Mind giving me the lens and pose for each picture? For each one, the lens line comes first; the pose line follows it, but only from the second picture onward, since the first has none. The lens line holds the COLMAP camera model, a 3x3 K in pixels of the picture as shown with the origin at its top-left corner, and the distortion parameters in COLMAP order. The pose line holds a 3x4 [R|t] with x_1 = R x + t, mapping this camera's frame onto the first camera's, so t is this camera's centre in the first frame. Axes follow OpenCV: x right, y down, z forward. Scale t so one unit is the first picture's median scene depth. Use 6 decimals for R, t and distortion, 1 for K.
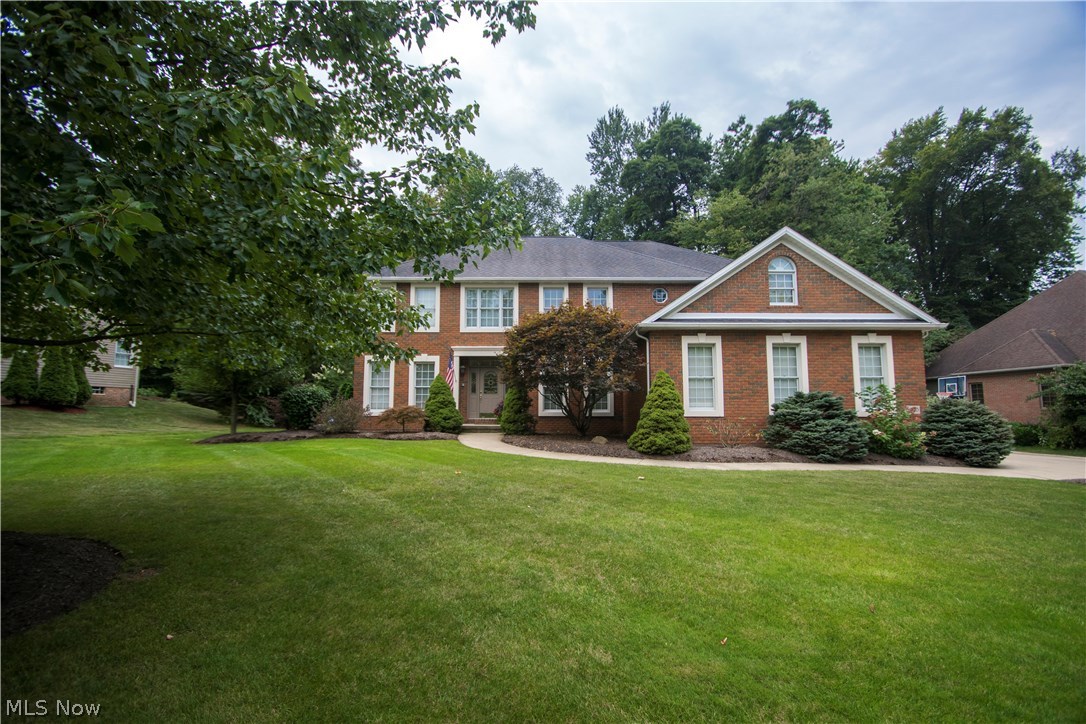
lens RADIAL K [[477.4, 0, 543.0], [0, 477.4, 362.0], [0, 0, 1]] dist [0.004648, -0.000537]
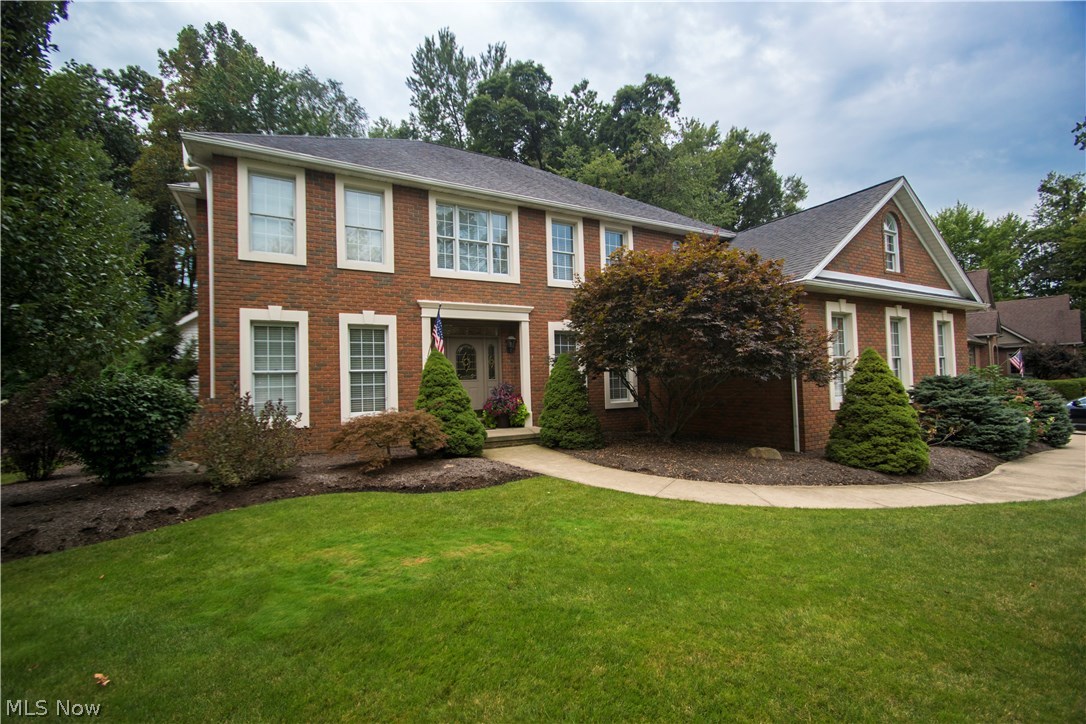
lens RADIAL K [[477.4, 0, 543.0], [0, 477.4, 362.0], [0, 0, 1]] dist [0.004648, -0.000537]
pose [[0.874613, -0.006022, 0.484784, -0.332058], [-0.024715, 0.998069, 0.056987, 0.005545], [-0.484191, -0.061823, 0.872775, 0.410269]]
